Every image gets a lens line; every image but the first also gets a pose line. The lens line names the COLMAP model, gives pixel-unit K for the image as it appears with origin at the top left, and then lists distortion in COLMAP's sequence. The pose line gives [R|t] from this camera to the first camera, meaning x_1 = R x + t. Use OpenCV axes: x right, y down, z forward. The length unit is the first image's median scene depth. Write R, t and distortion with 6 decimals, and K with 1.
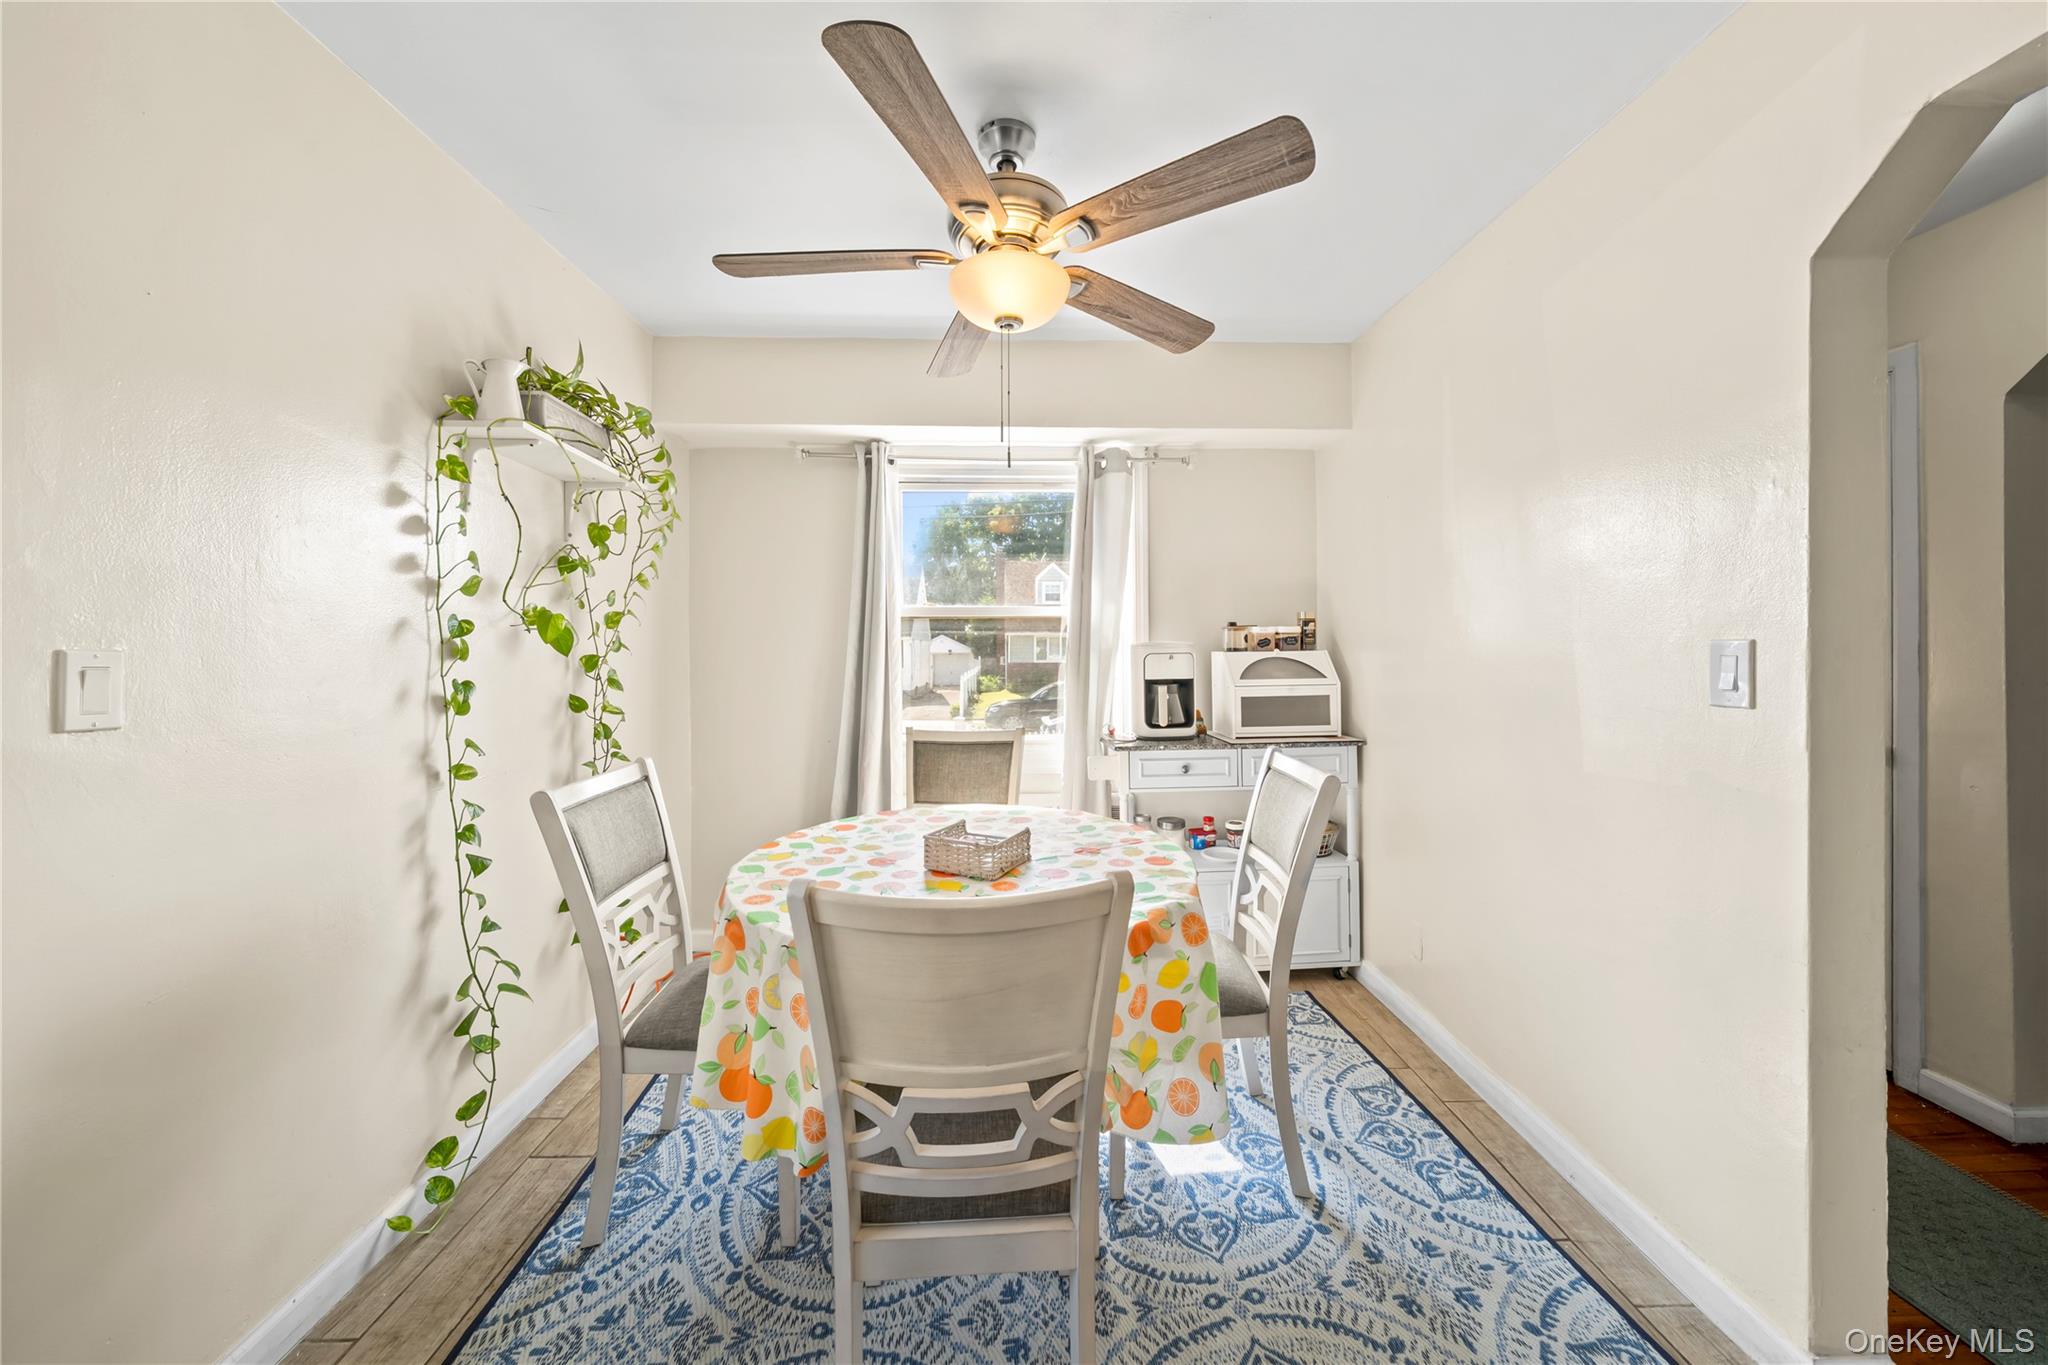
lens RADIAL K [[706.2, 0, 1029.0], [0, 706.2, 672.0], [0, 0, 1]] dist [-0.000343, -0.000042]
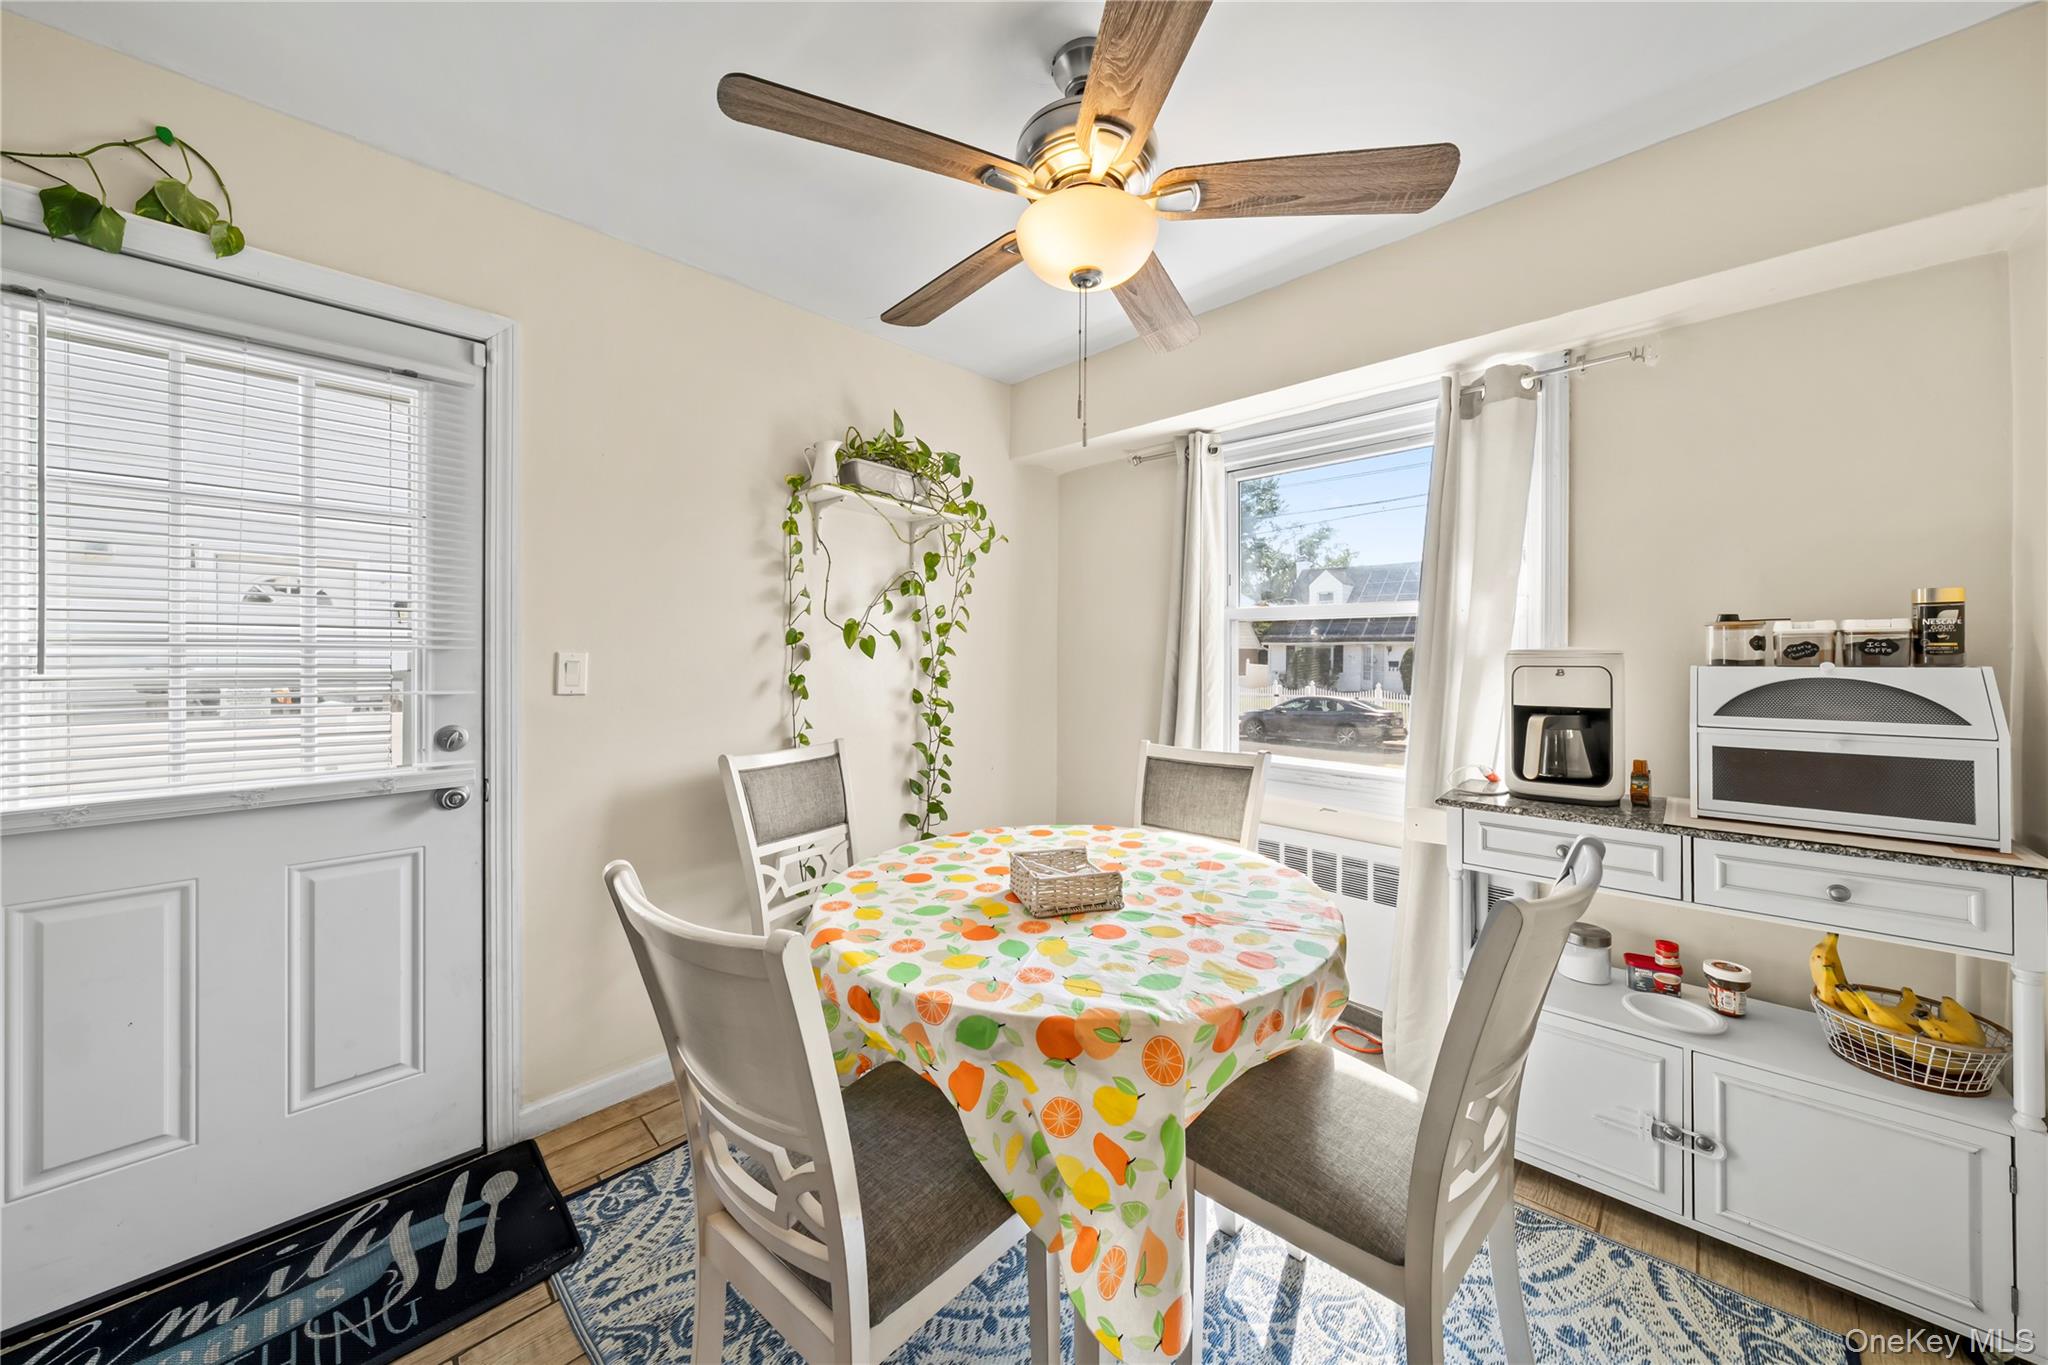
lens RADIAL K [[704.3, 0, 1026.0], [0, 704.3, 674.0], [0, 0, 1]] dist [-0.000813, -0.000074]
pose [[0.693950, 0.028606, -0.719454, 0.332691], [-0.030823, 0.999475, 0.010009, -0.011449], [0.719363, 0.015230, 0.694468, 0.217173]]
